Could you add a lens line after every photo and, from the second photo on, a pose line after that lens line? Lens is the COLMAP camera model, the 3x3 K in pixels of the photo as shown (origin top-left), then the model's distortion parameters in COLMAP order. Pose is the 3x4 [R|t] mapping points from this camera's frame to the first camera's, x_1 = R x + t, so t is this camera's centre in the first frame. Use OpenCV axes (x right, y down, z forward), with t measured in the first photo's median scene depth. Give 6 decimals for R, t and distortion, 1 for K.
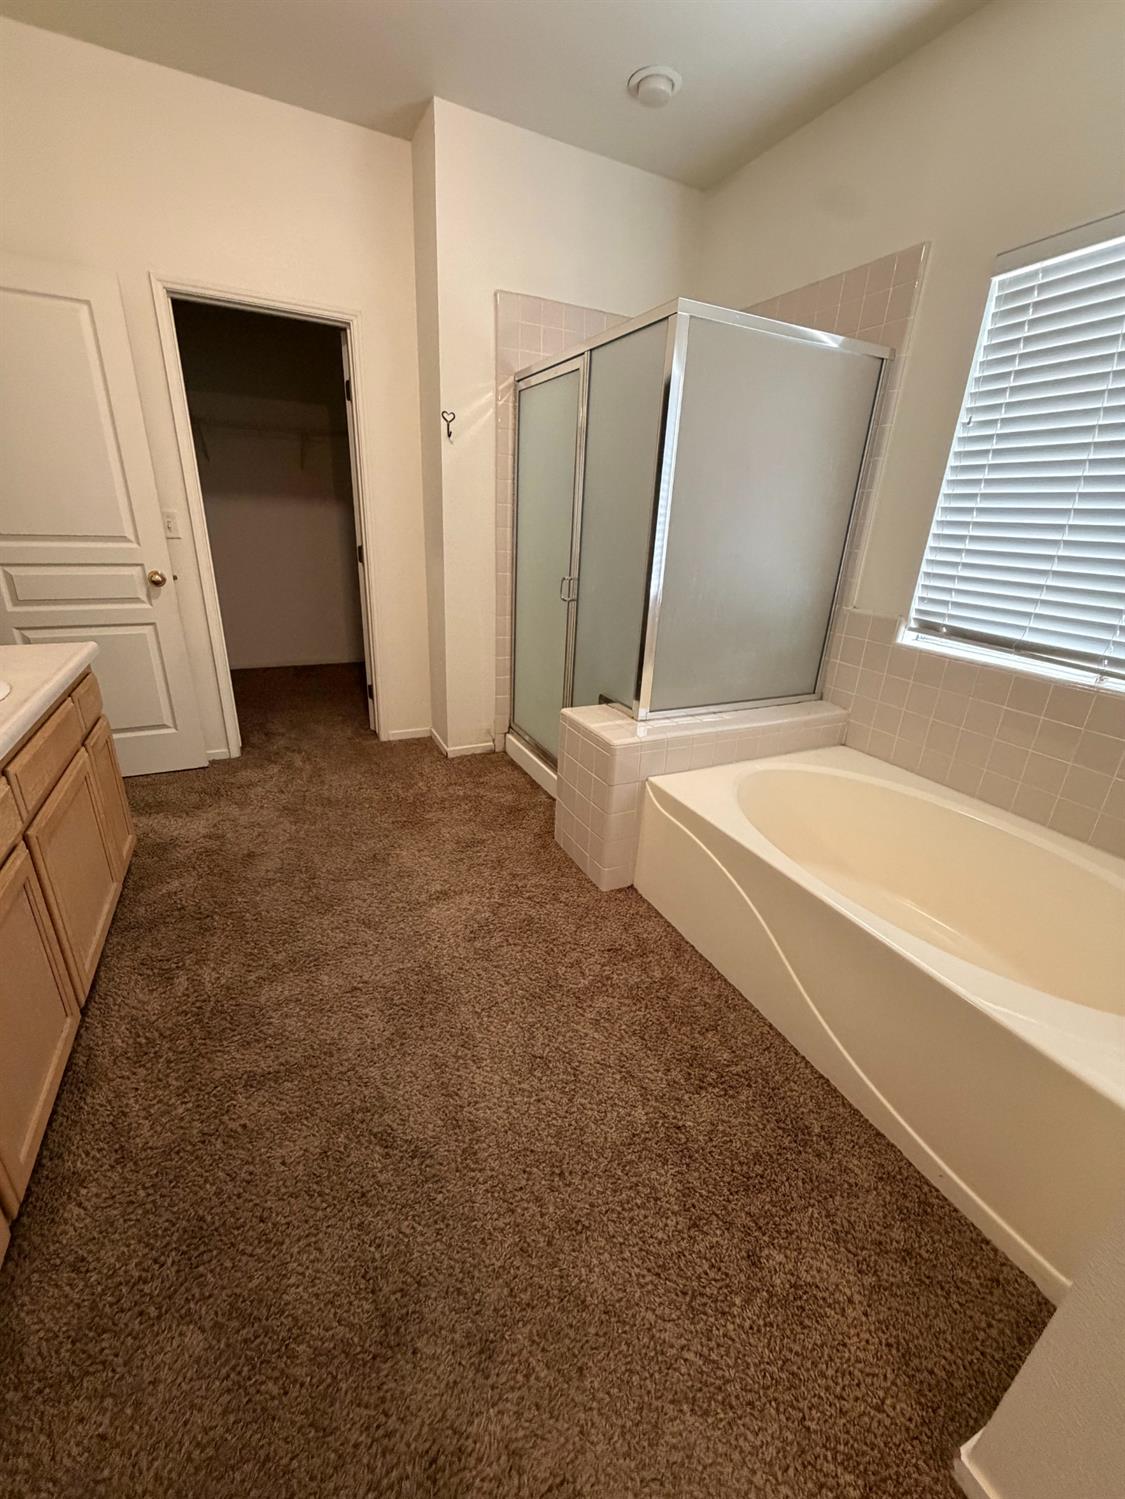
lens RADIAL K [[602.3, 0, 569.4], [0, 602.3, 744.8], [0, 0, 1]] dist [-0.001434, 0.000451]
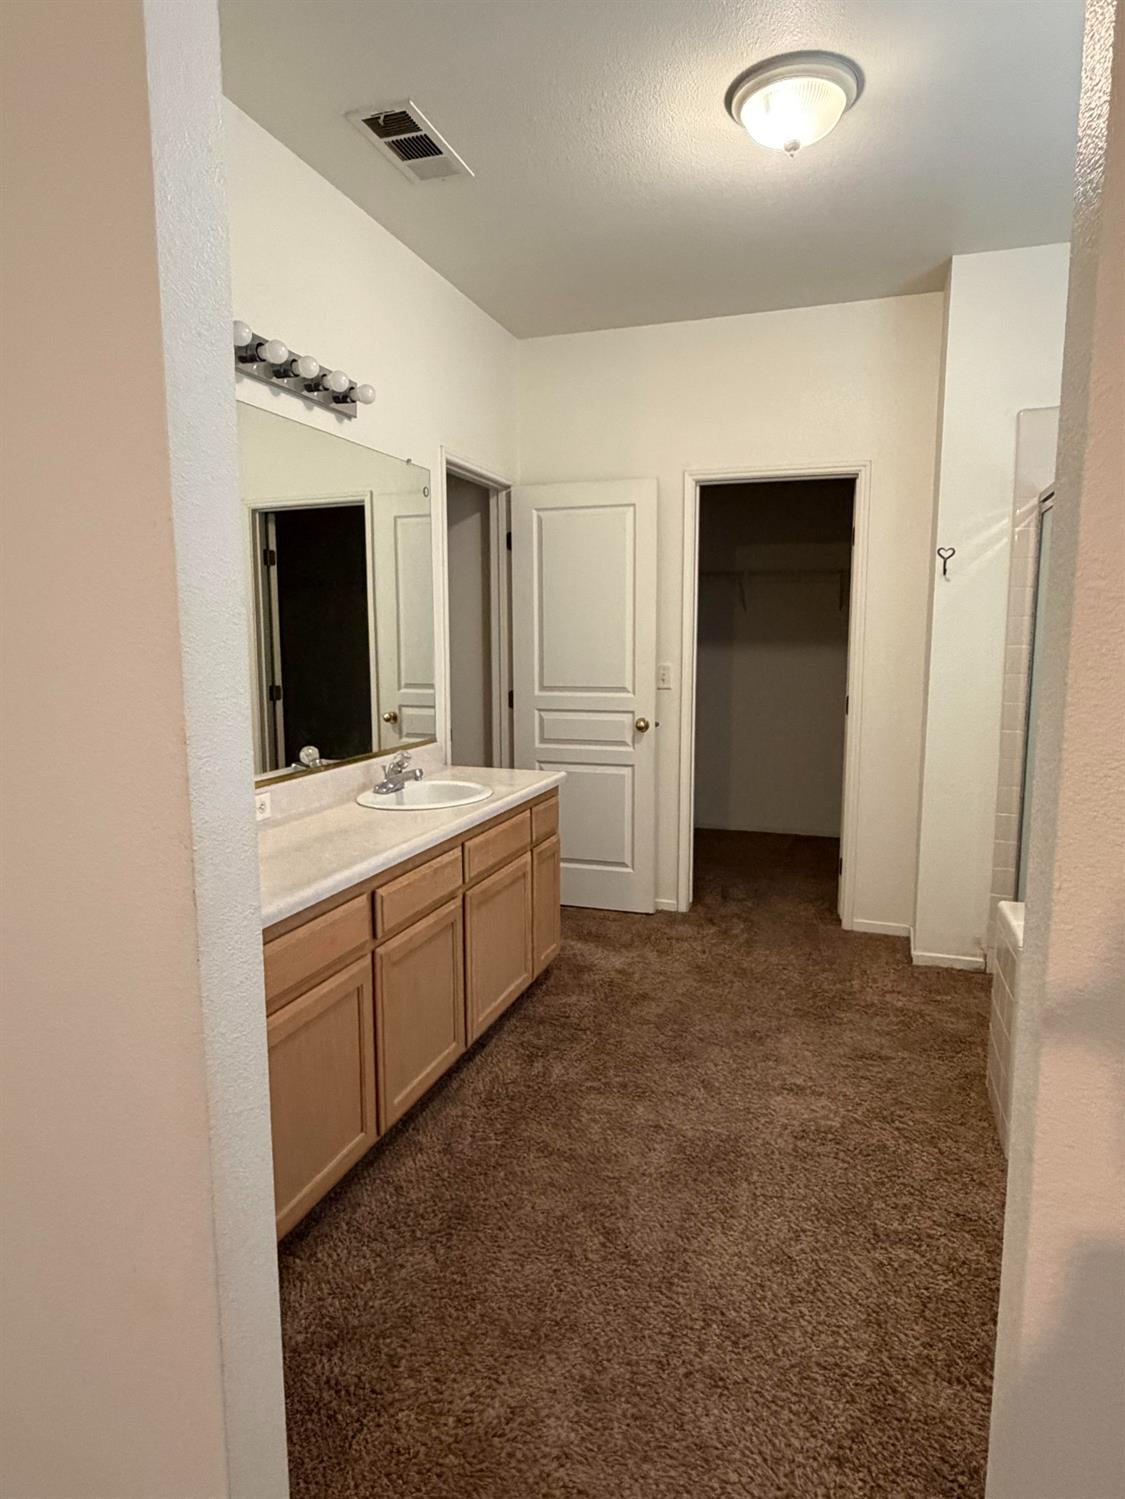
lens RADIAL K [[891.8, 0, 558.6], [0, 891.8, 749.4], [0, 0, 1]] dist [-0.000165, 0.000127]
pose [[0.702466, 0.044560, -0.710321, 0.344389], [-0.226587, 0.960110, -0.163852, 0.060060], [0.674685, 0.276050, 0.684541, -0.174653]]
